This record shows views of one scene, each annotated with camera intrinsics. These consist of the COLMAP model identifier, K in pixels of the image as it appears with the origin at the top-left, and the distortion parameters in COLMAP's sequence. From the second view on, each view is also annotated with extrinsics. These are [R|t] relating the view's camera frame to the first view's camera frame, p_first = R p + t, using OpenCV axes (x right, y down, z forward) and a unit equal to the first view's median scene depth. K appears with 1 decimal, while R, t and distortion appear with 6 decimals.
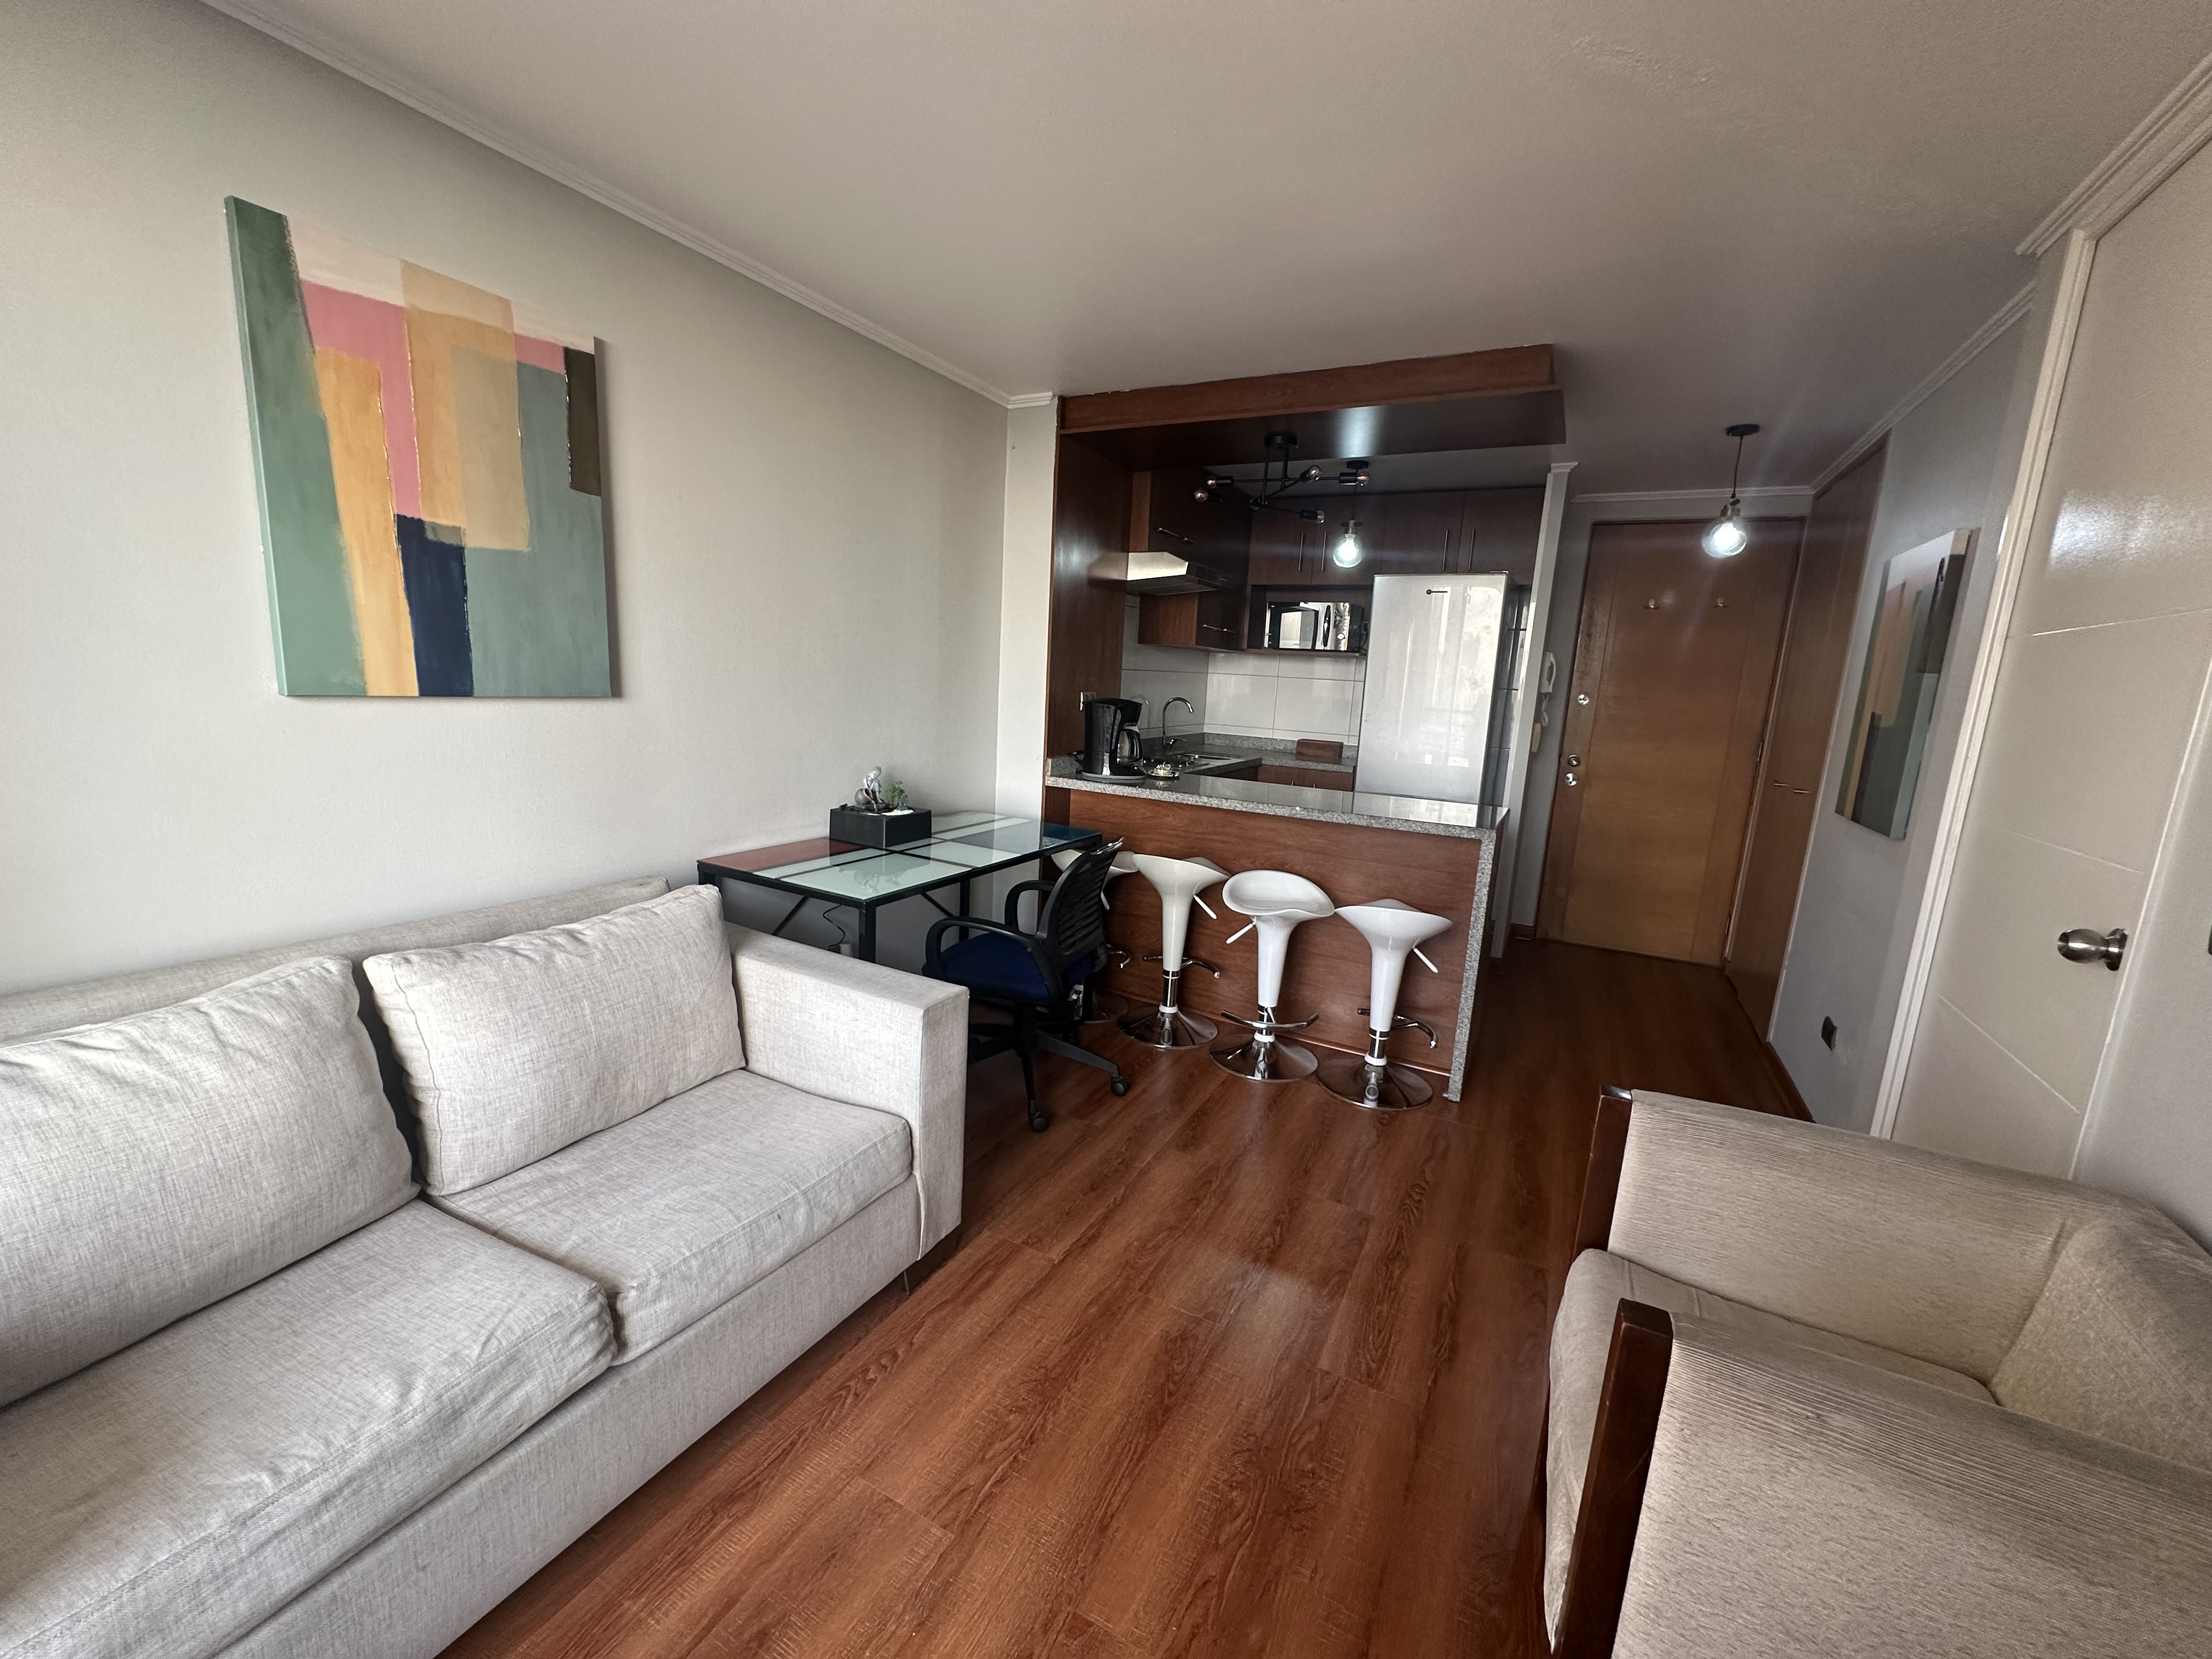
lens RADIAL K [[882.0, 0, 1105.5], [0, 882.0, 831.6], [0, 0, 1]] dist [-0.002257, 0.000931]
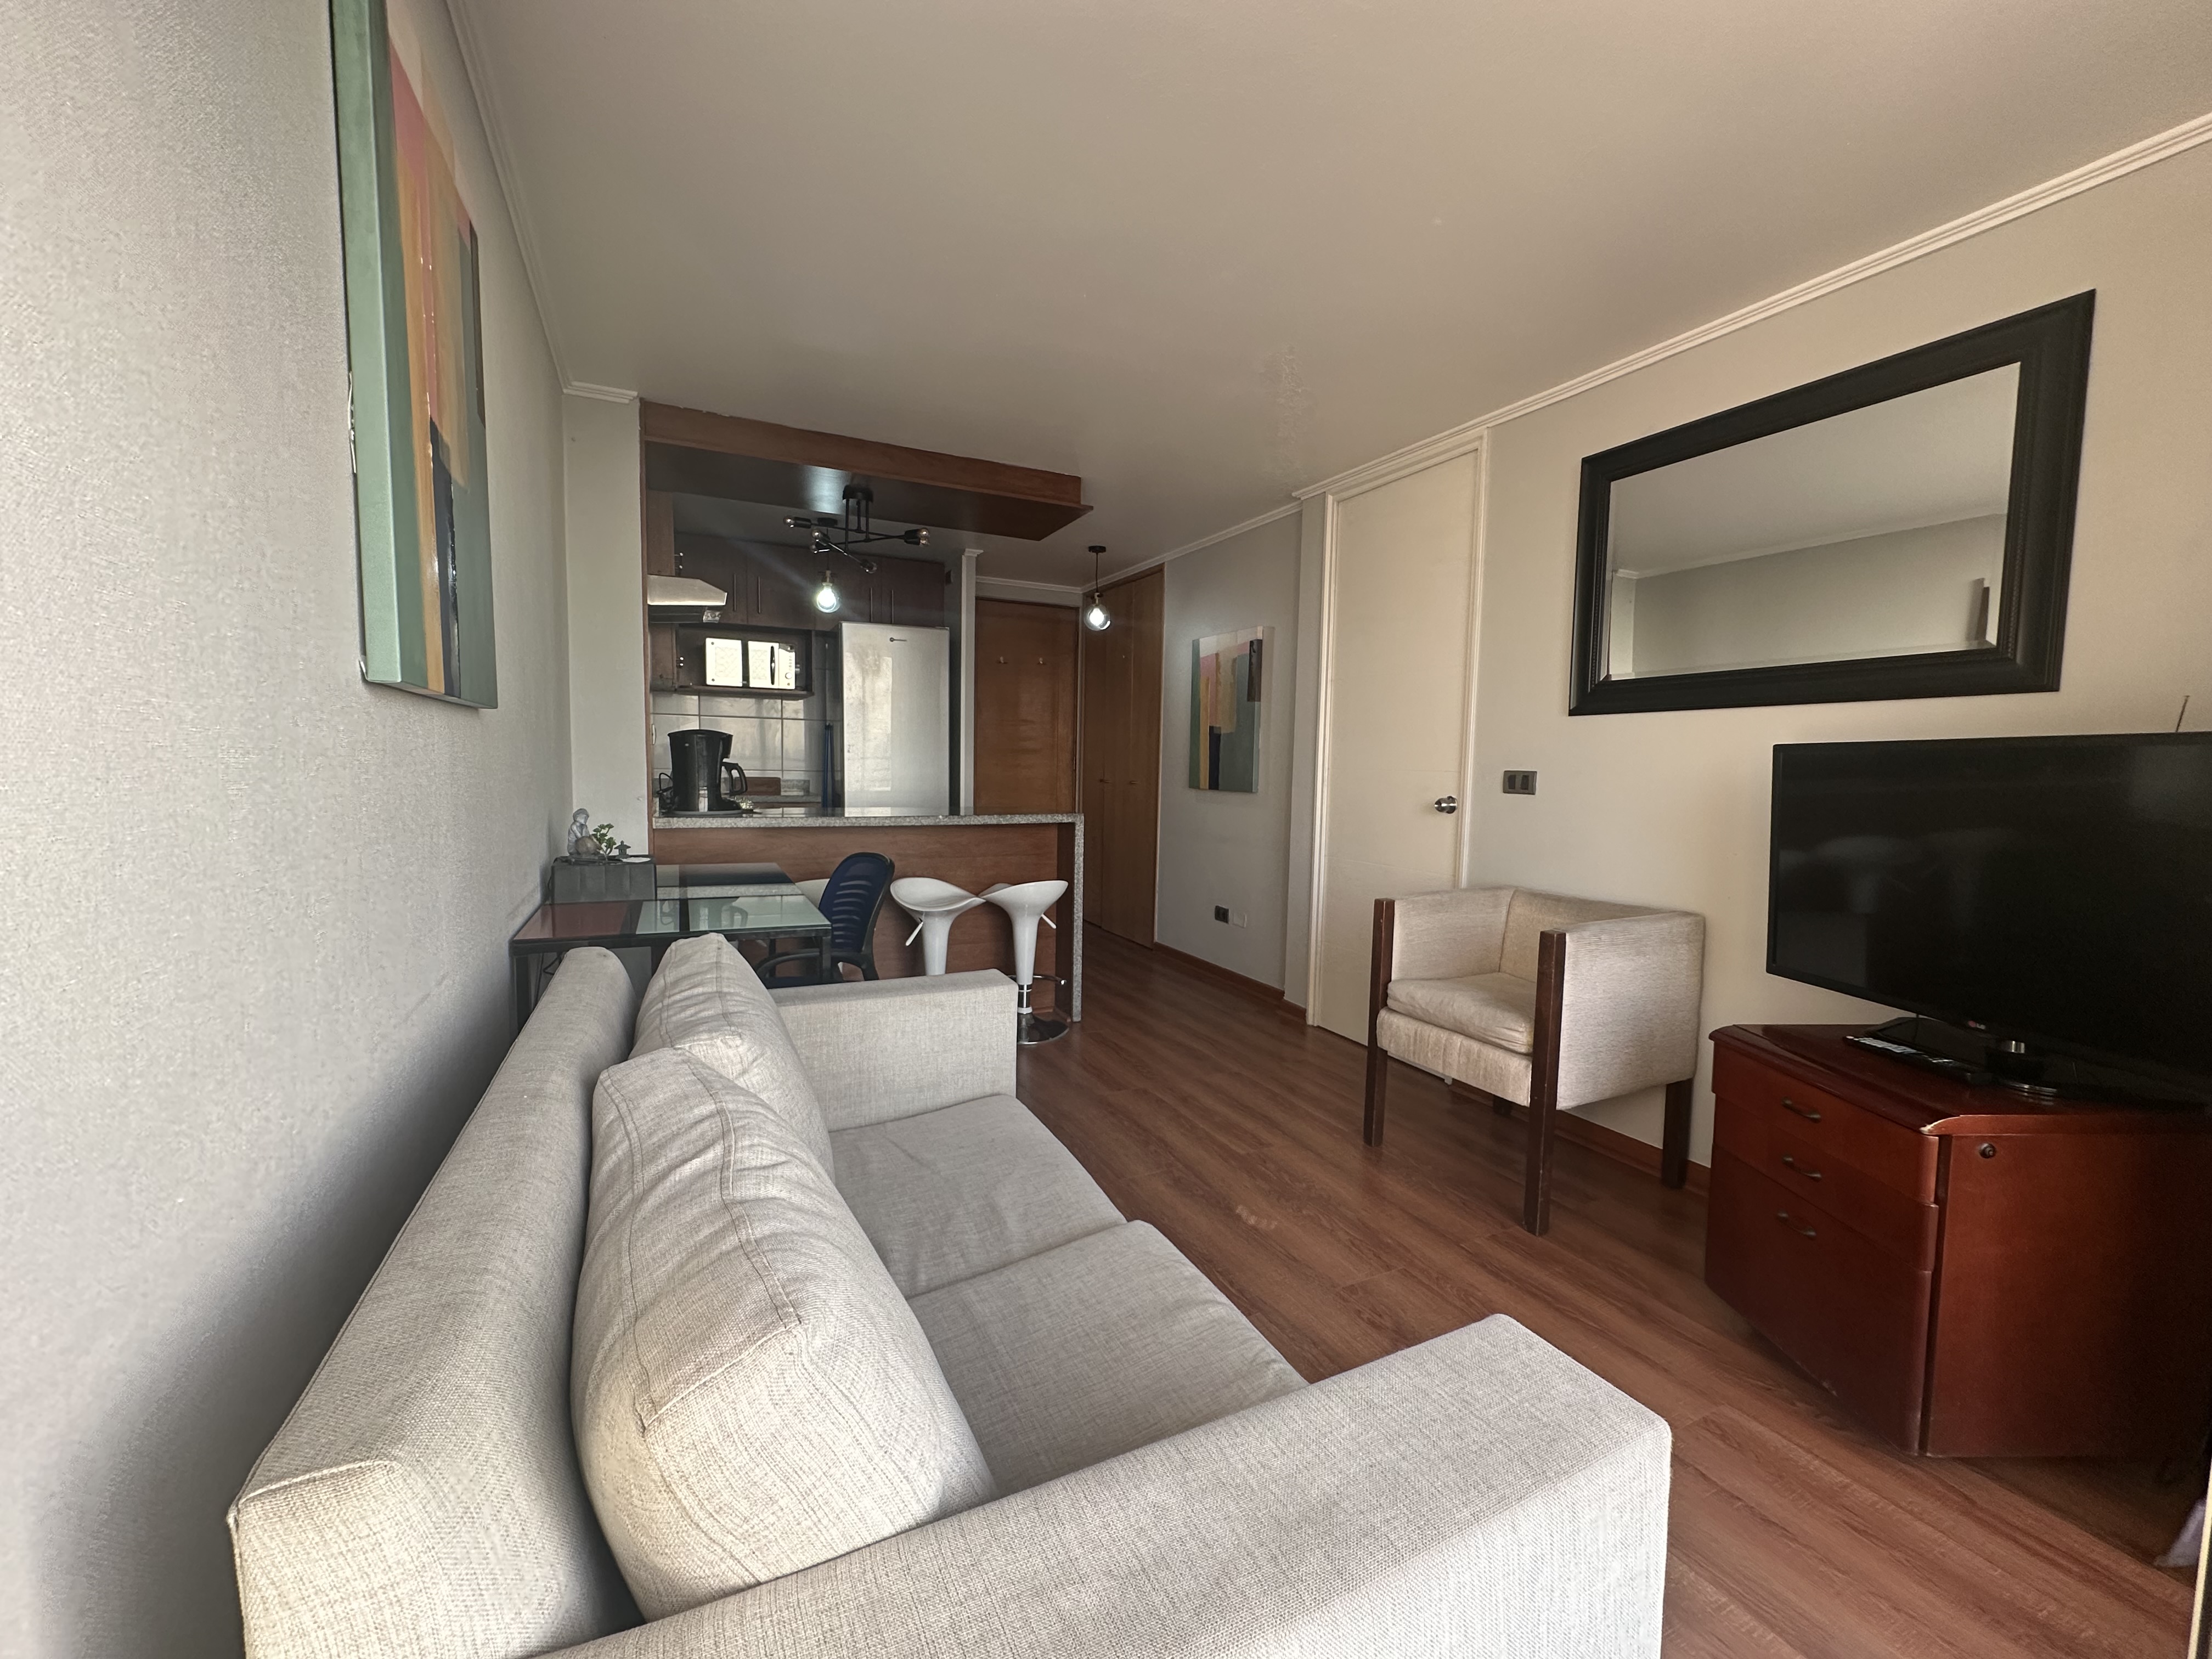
lens RADIAL K [[885.5, 0, 1108.0], [0, 885.5, 827.8], [0, 0, 1]] dist [-0.004742, 0.000730]
pose [[0.580668, -0.103397, 0.807548, -0.542207], [0.156468, 0.987585, 0.013939, 0.006158], [-0.798964, 0.118262, 0.589637, 0.127549]]
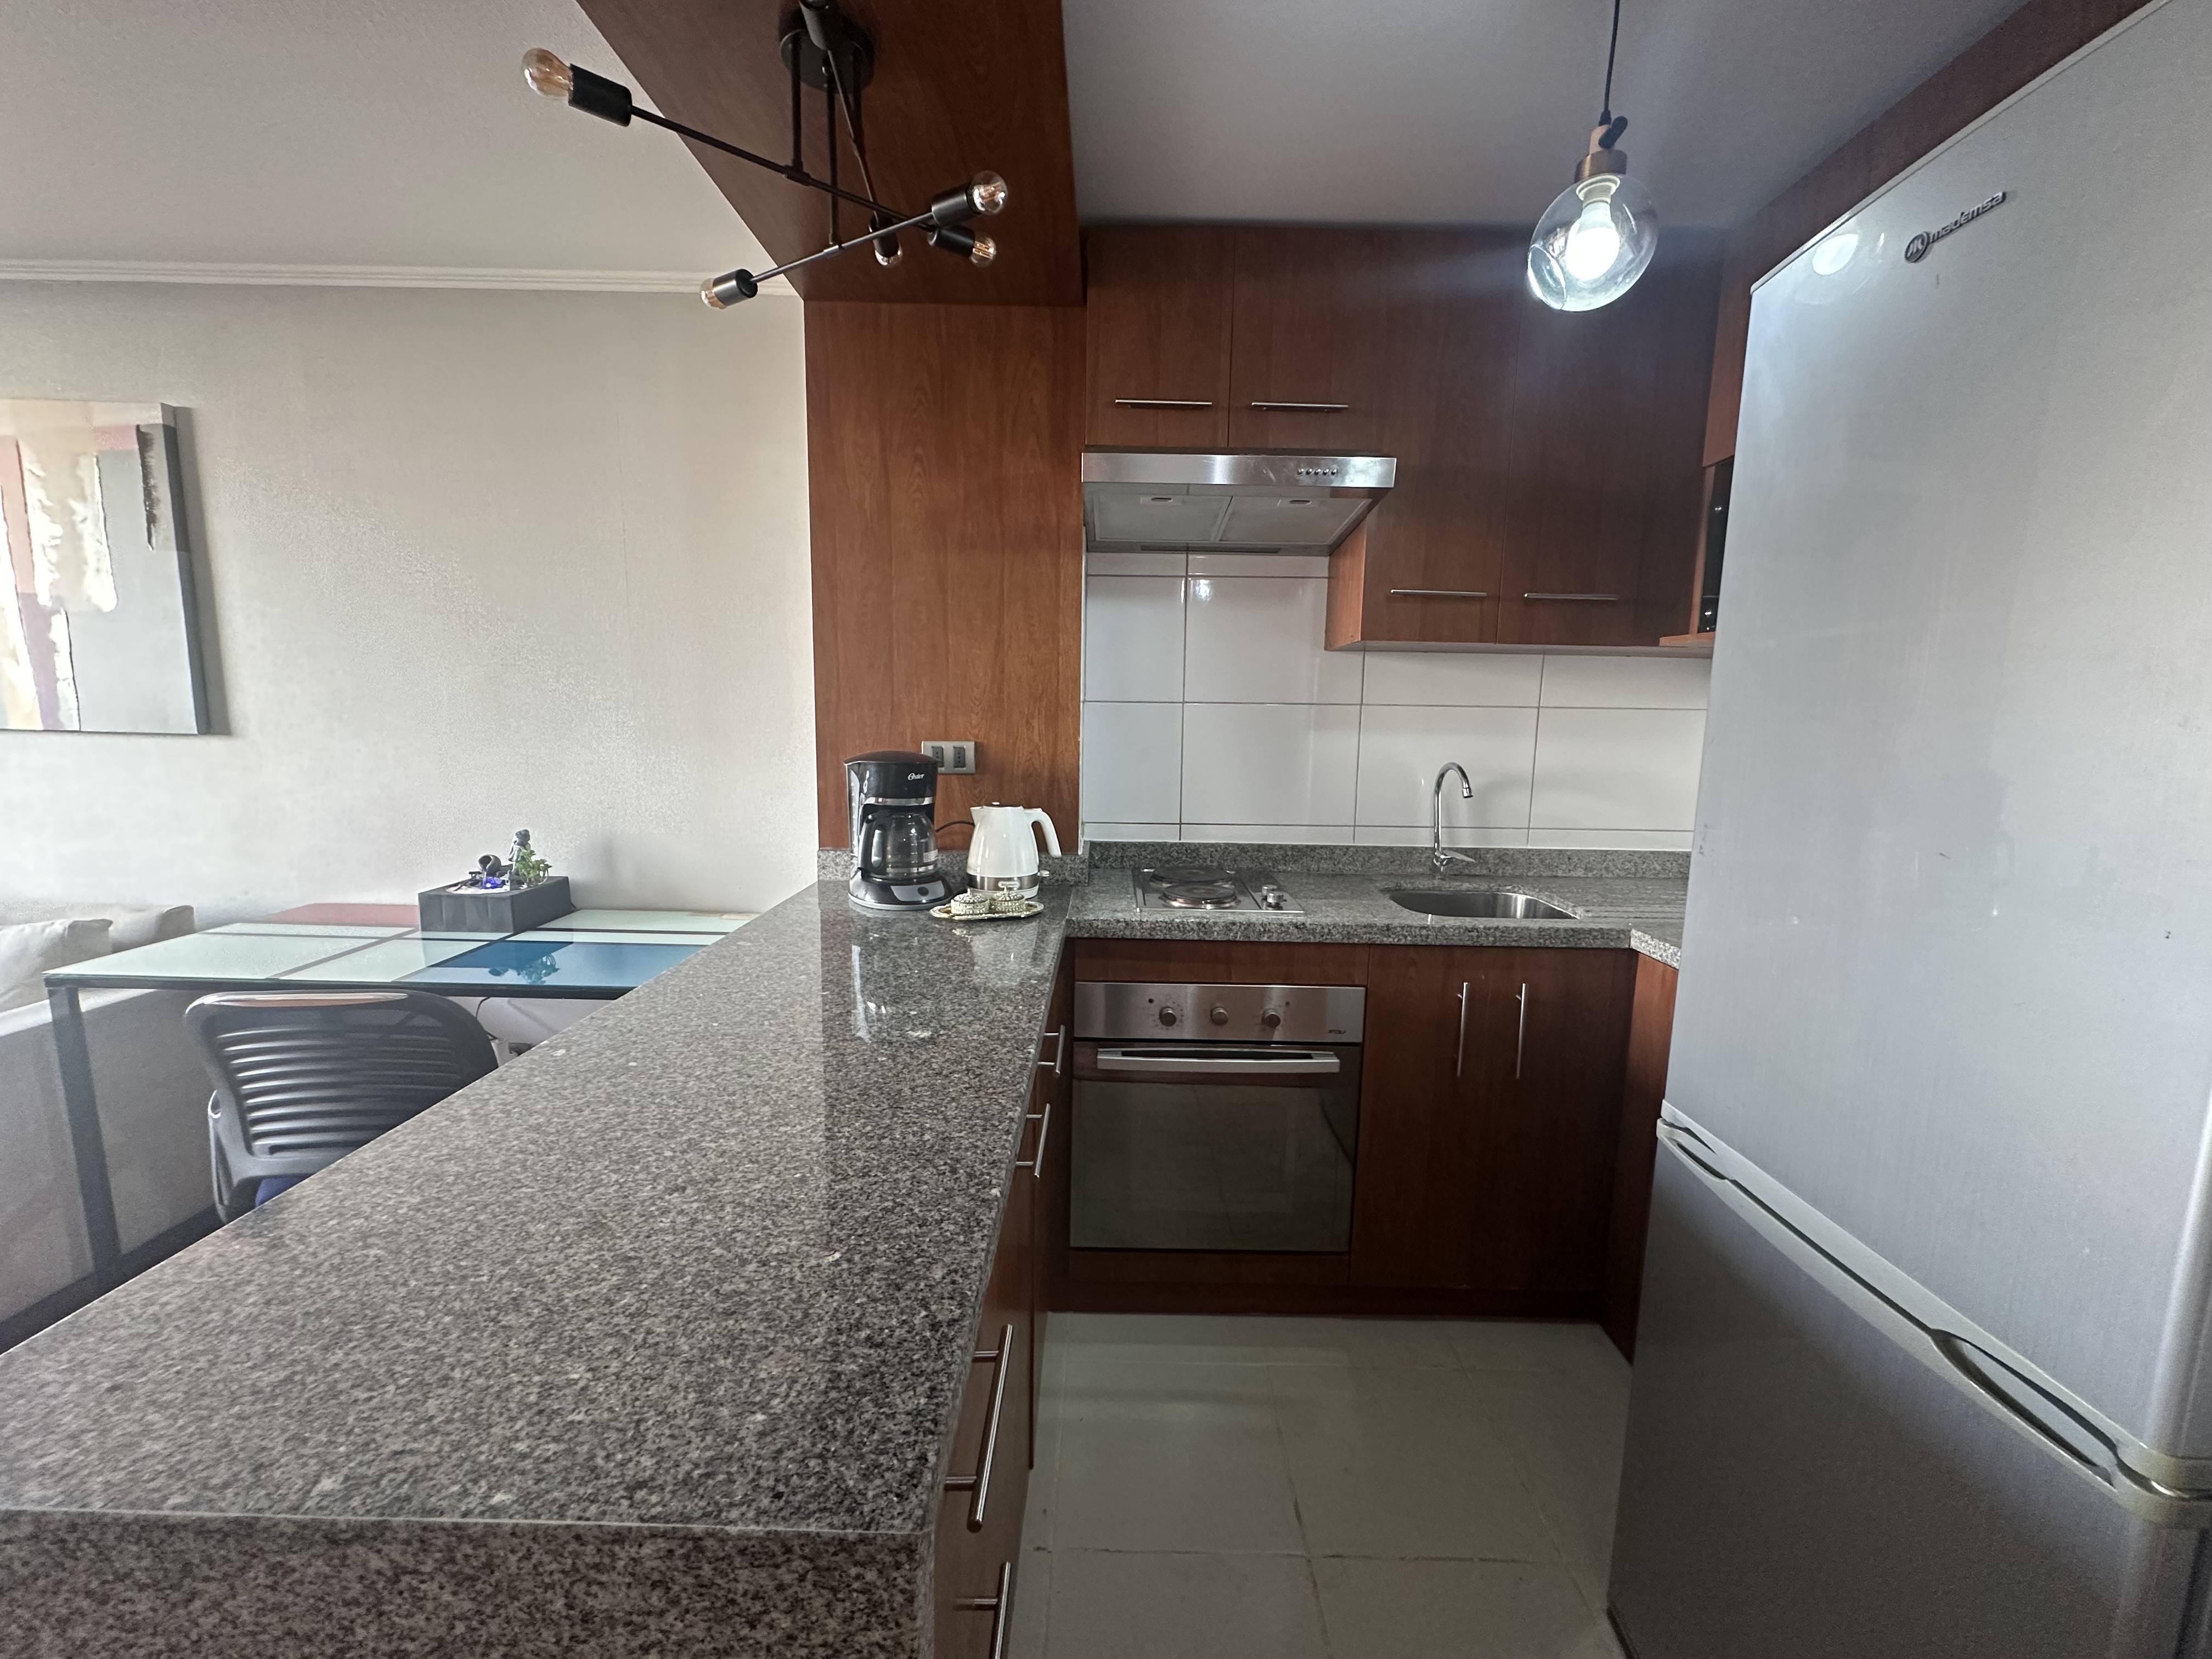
lens RADIAL K [[882.0, 0, 1105.5], [0, 882.0, 831.6], [0, 0, 1]] dist [-0.002257, 0.000931]
pose [[0.464804, 0.079027, -0.881880, 0.569081], [-0.154086, 0.988030, 0.007327, -0.135134], [0.871903, 0.132480, 0.471418, 0.926608]]
